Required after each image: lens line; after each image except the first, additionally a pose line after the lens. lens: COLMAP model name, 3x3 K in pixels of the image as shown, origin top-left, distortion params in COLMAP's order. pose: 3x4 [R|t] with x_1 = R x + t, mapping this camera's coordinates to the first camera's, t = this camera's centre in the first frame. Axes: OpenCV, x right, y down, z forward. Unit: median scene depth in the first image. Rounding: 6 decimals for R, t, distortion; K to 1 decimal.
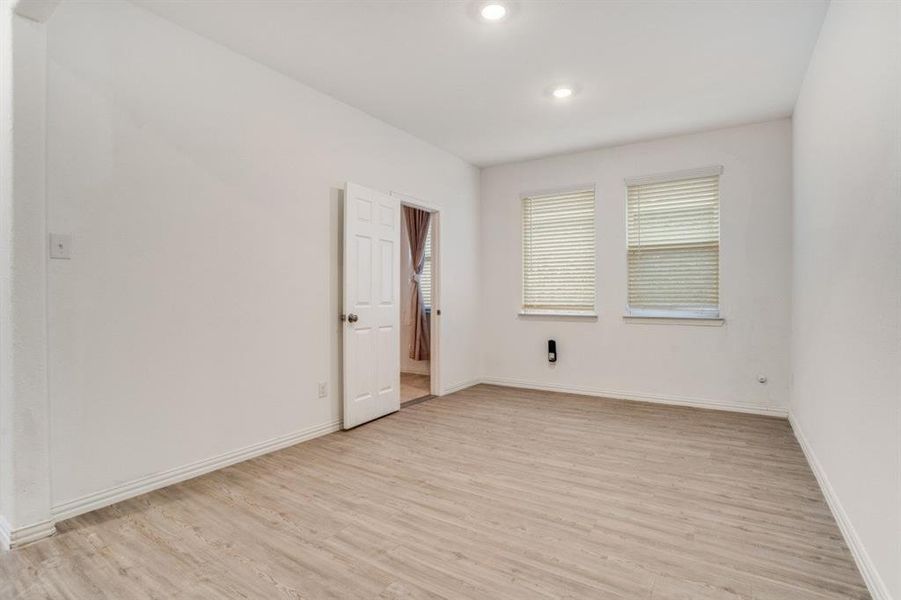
lens RADIAL K [[441.4, 0, 447.7], [0, 441.4, 294.7], [0, 0, 1]] dist [-0.063057, 0.023088]
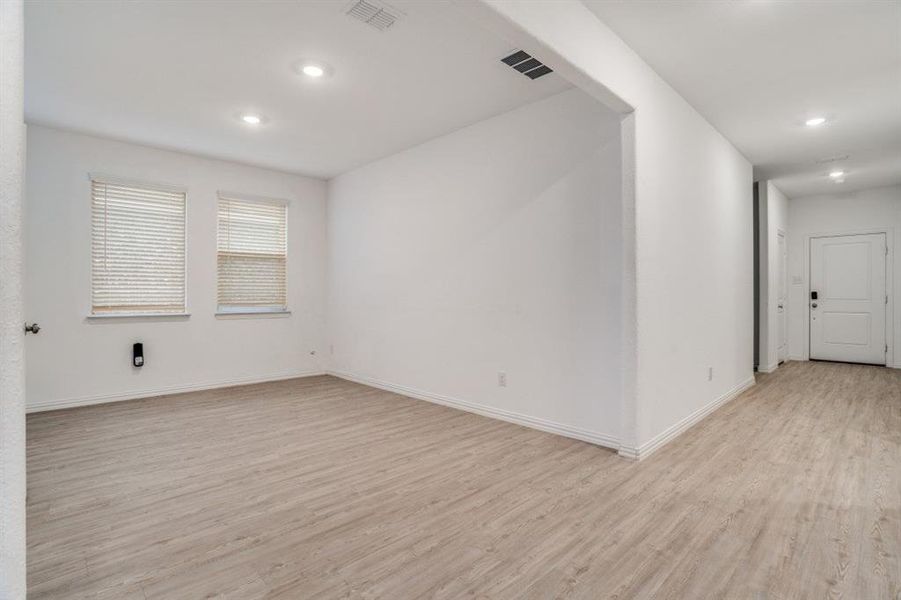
lens RADIAL K [[441.4, 0, 447.7], [0, 441.4, 294.7], [0, 0, 1]] dist [-0.063057, 0.023088]
pose [[0.220911, 0.000696, 0.975294, -0.745377], [-0.001326, 0.999999, -0.000413, 0.001013], [-0.975293, -0.001202, 0.220912, 0.245383]]
